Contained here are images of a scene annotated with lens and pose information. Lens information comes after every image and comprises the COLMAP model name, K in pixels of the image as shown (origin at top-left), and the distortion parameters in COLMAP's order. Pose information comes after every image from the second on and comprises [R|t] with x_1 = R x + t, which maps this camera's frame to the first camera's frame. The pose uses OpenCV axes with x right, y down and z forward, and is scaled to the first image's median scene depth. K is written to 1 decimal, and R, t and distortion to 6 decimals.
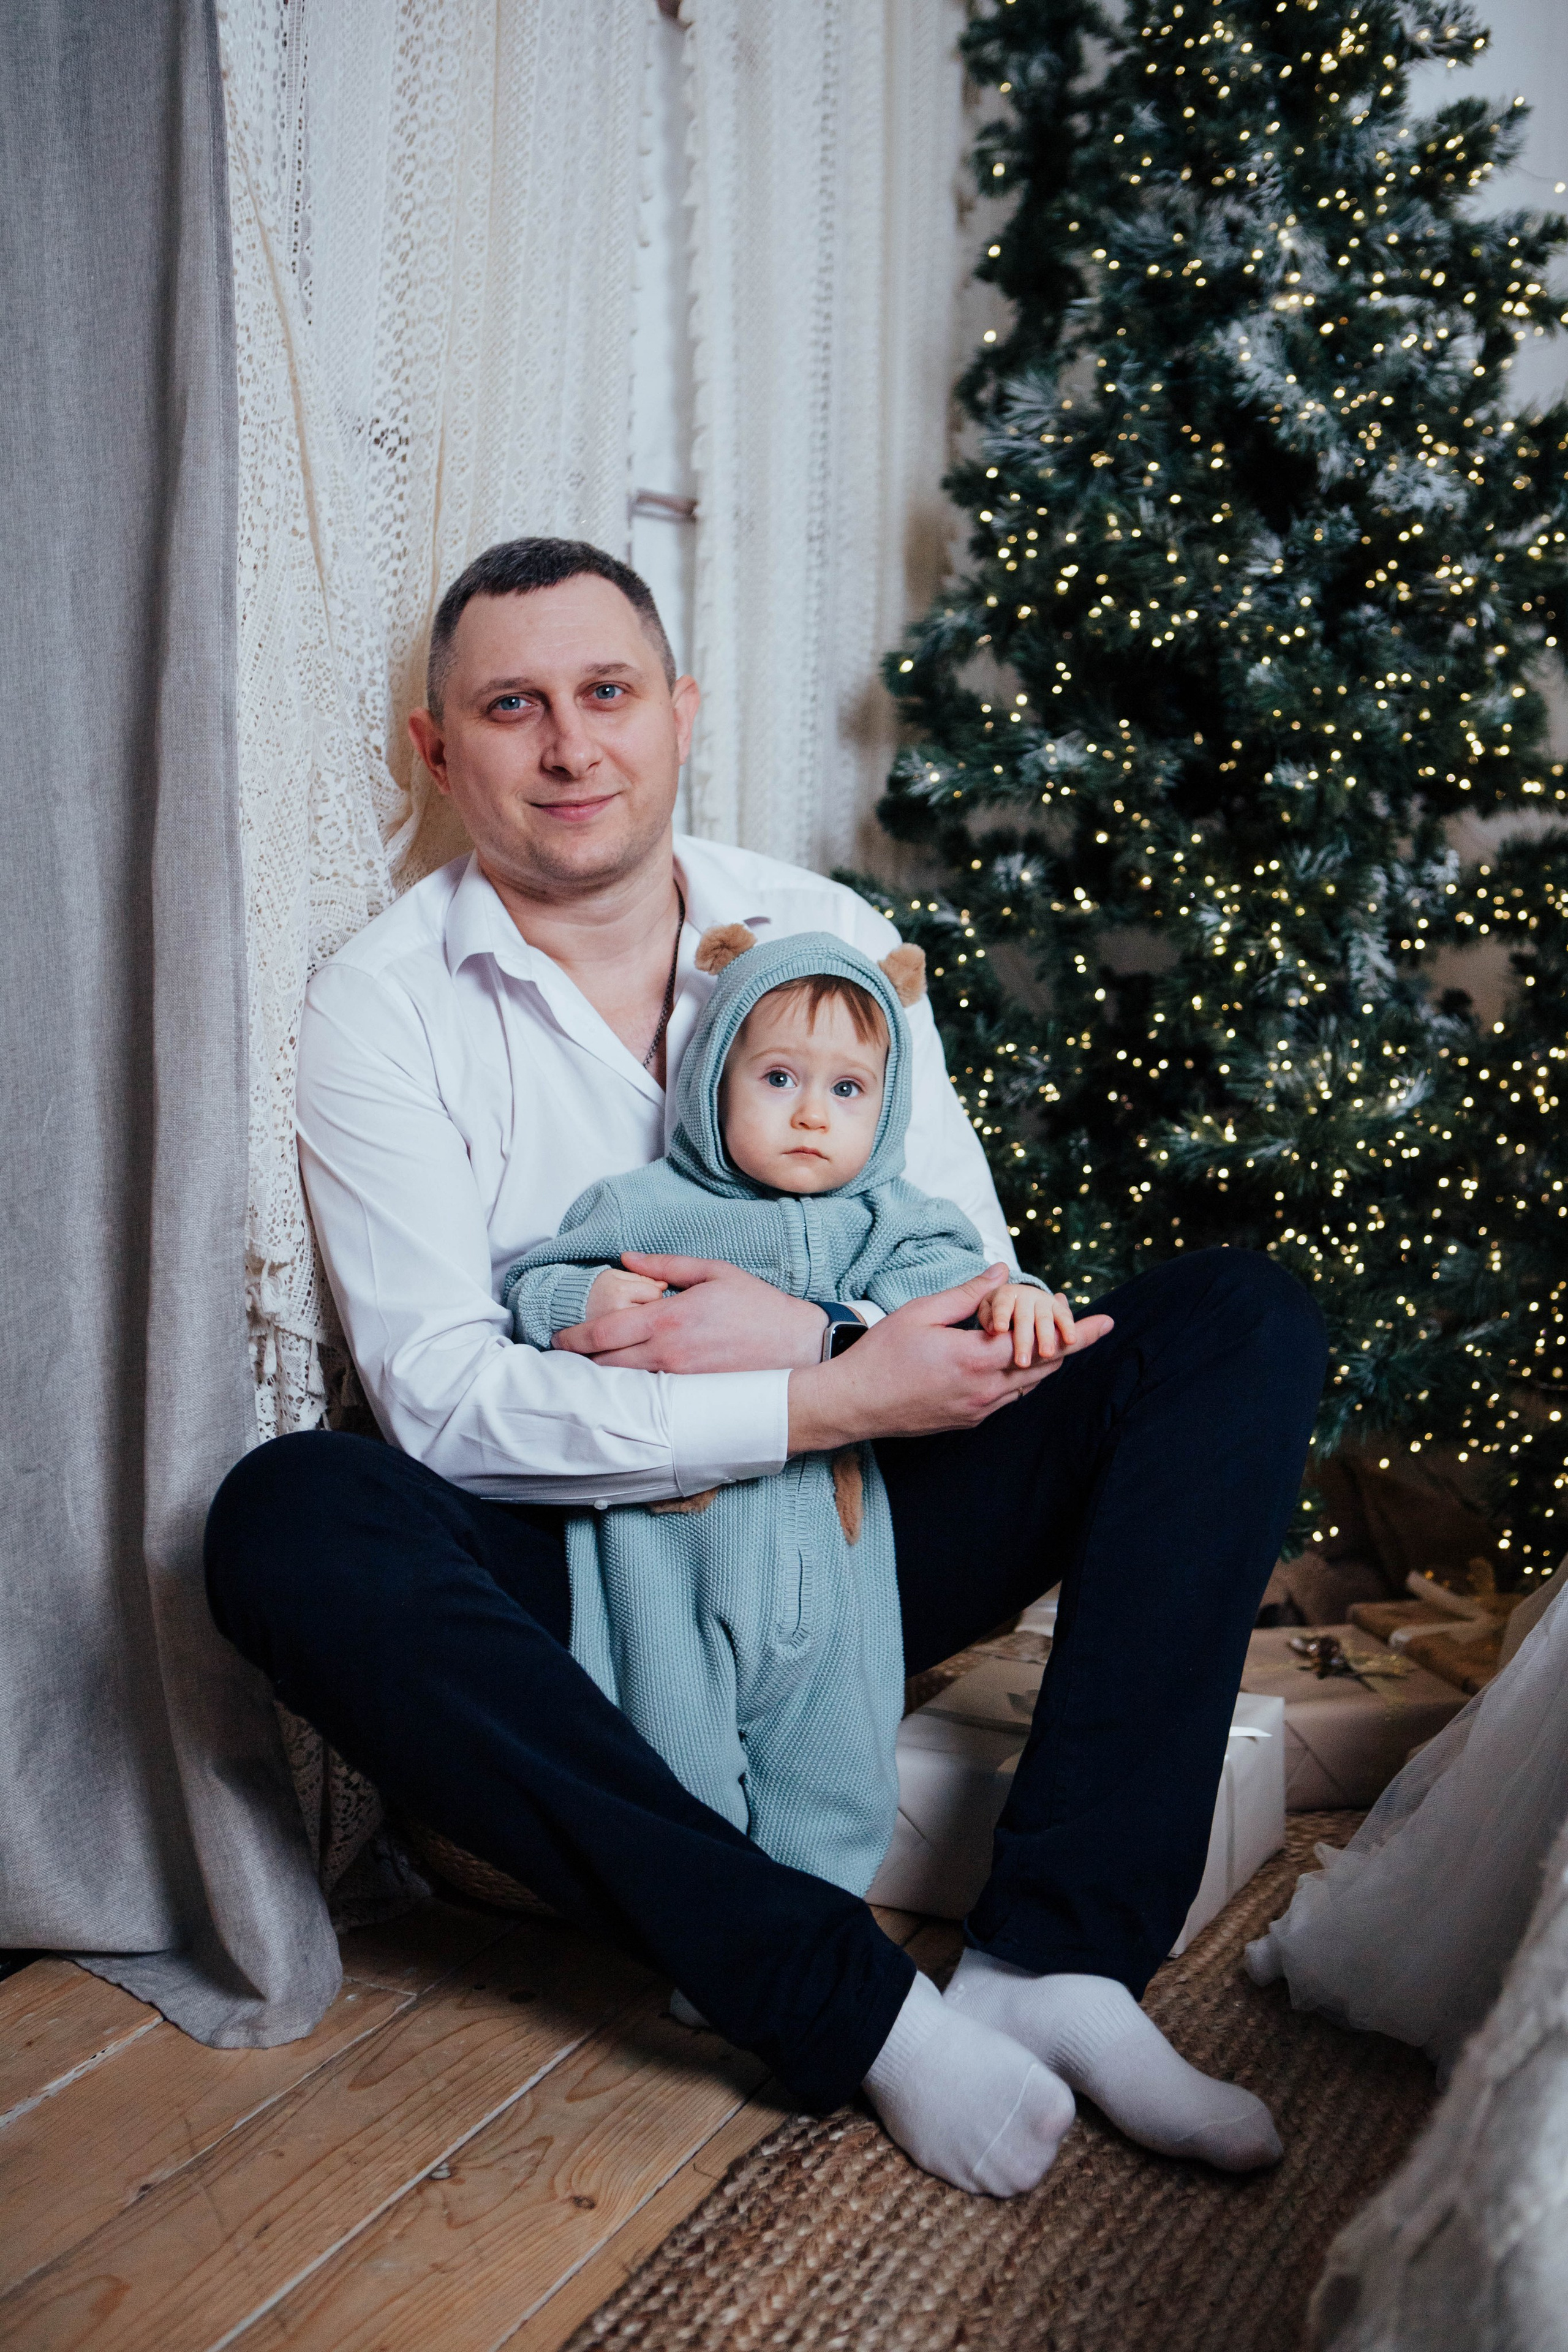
lens RADIAL K [[2747.4, 0, 783.1], [0, 2747.4, 1188.8], [0, 0, 1]] dist [-0.018583, 0.000000]
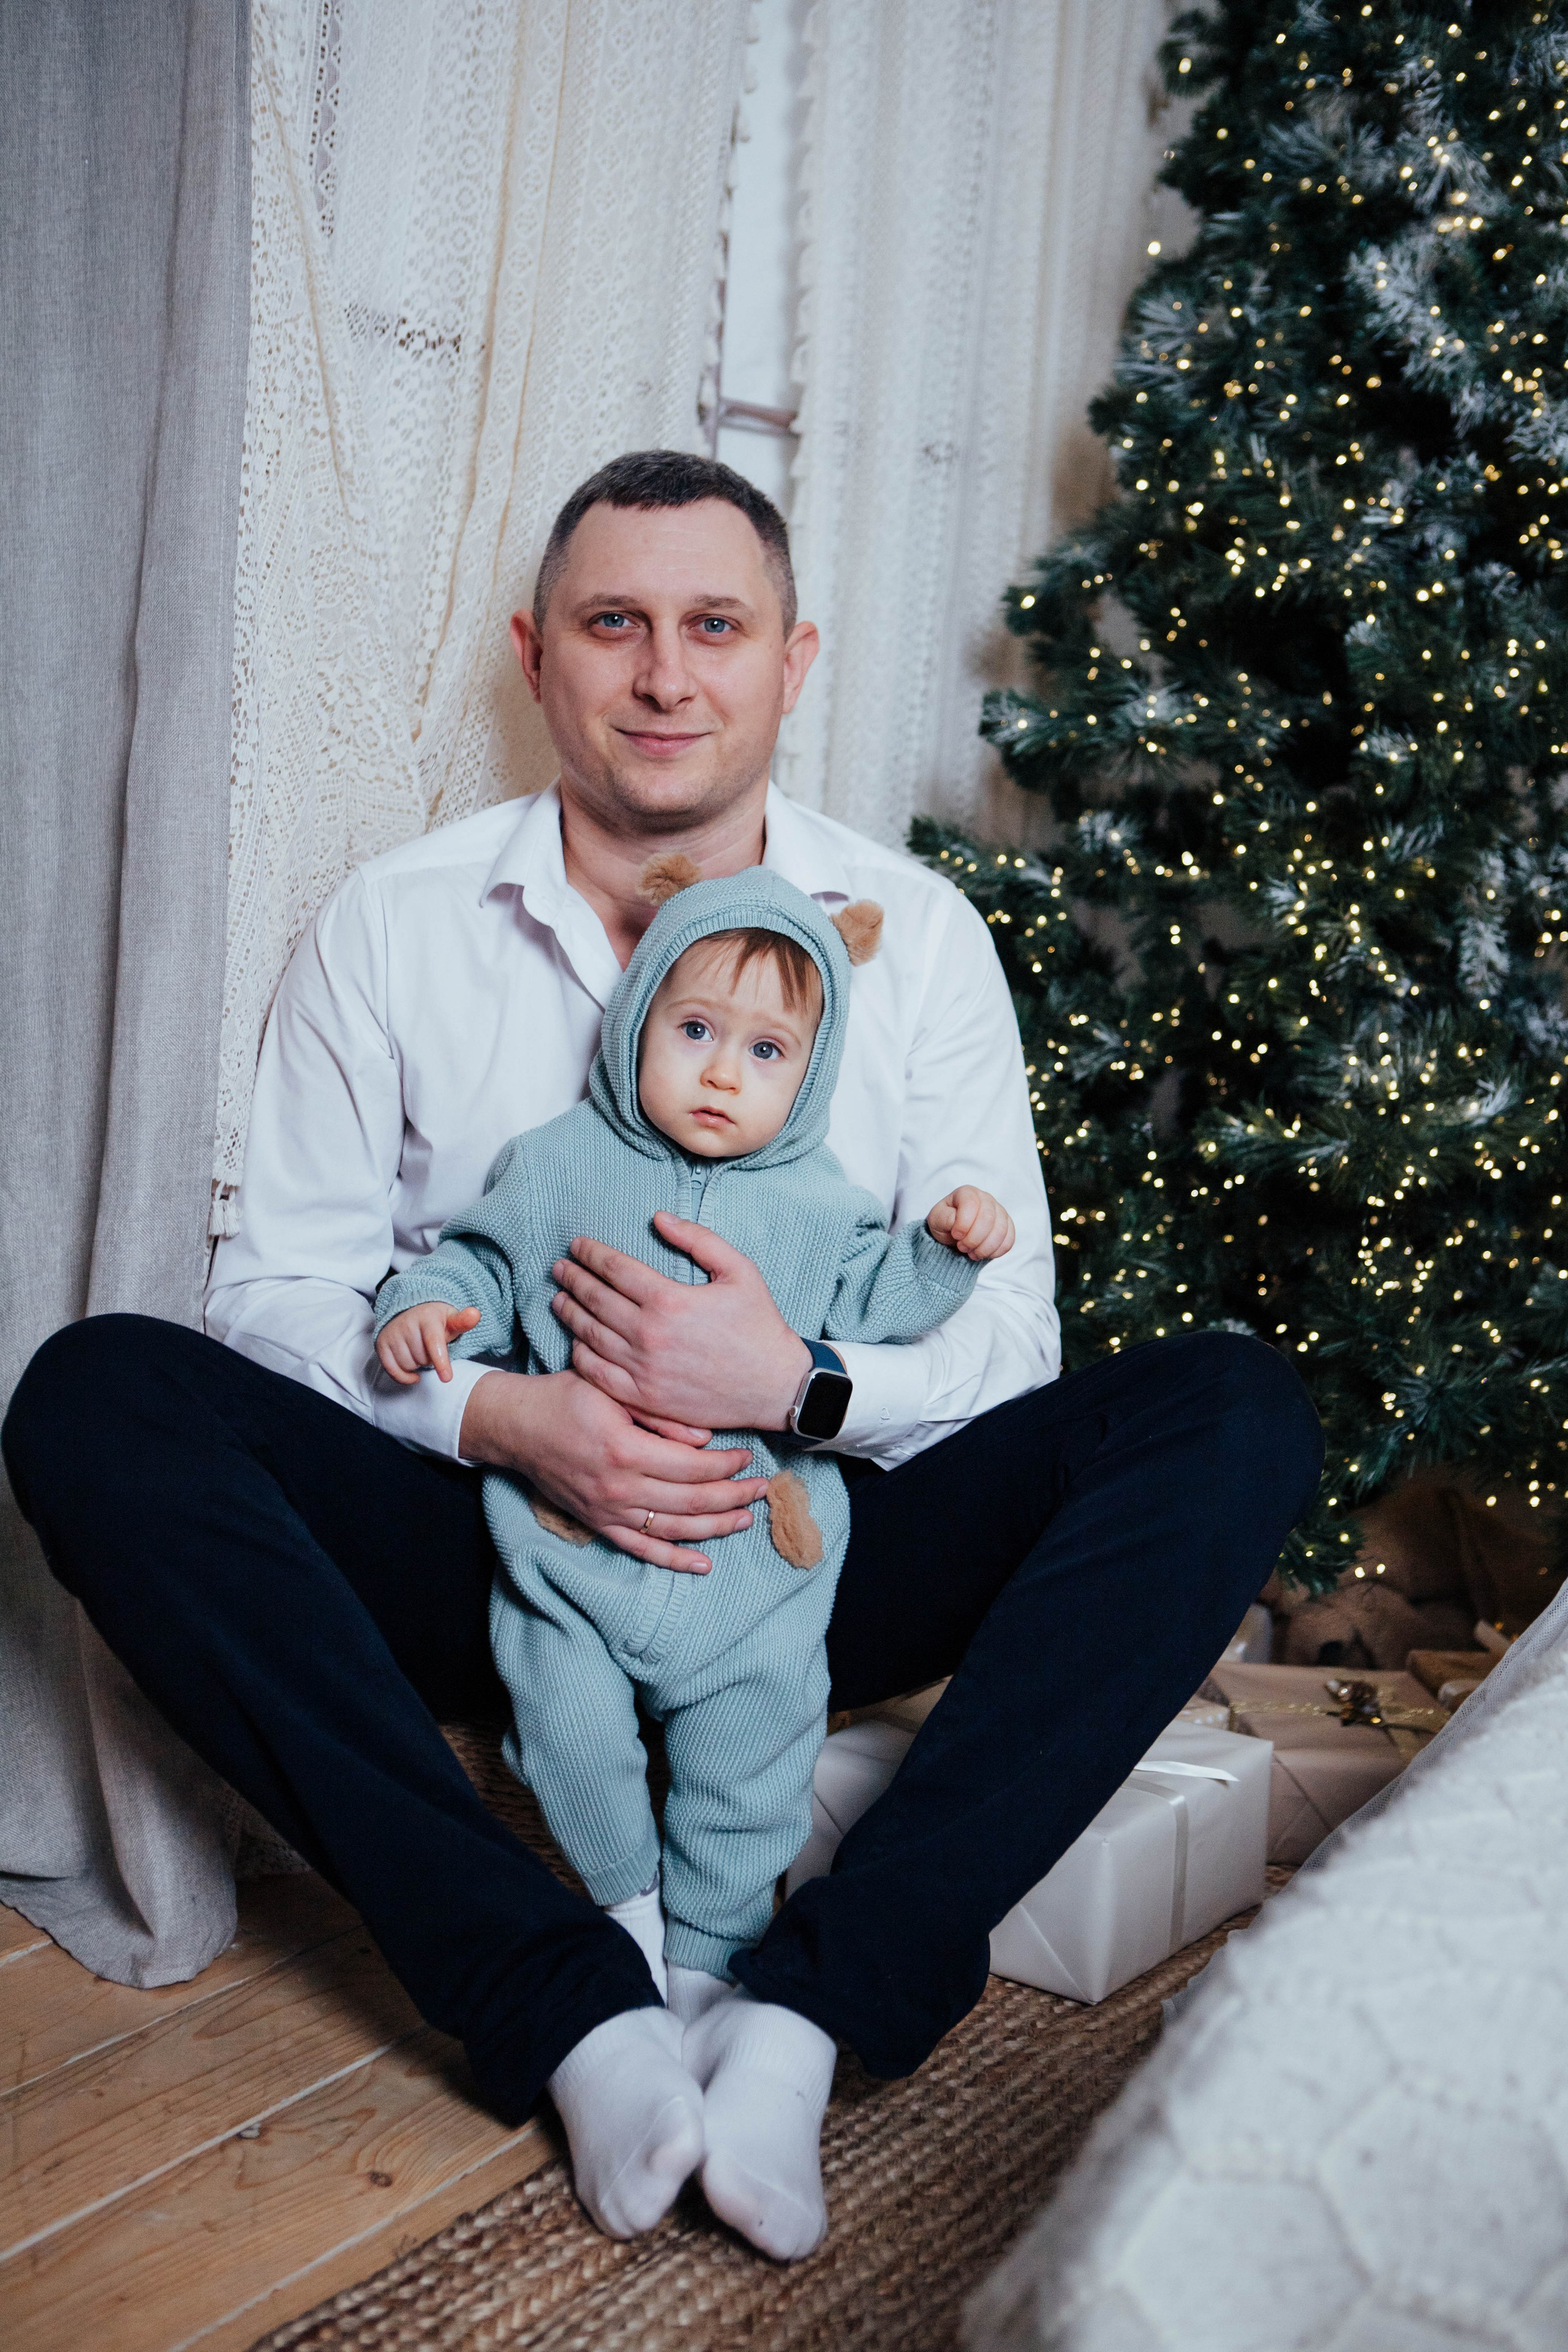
lens RADIAL K [[2965.4, 0, 785.1], [0, 2965.4, 1179.5], [0, 0, 1]] dist [0.006808, 0.000000]
pose [[0.988074, 0.079210, -0.132045, 0.125059], [-0.077263, 0.996814, 0.019810, -0.009645], [0.133194, -0.009372, 0.991046, -0.011623]]
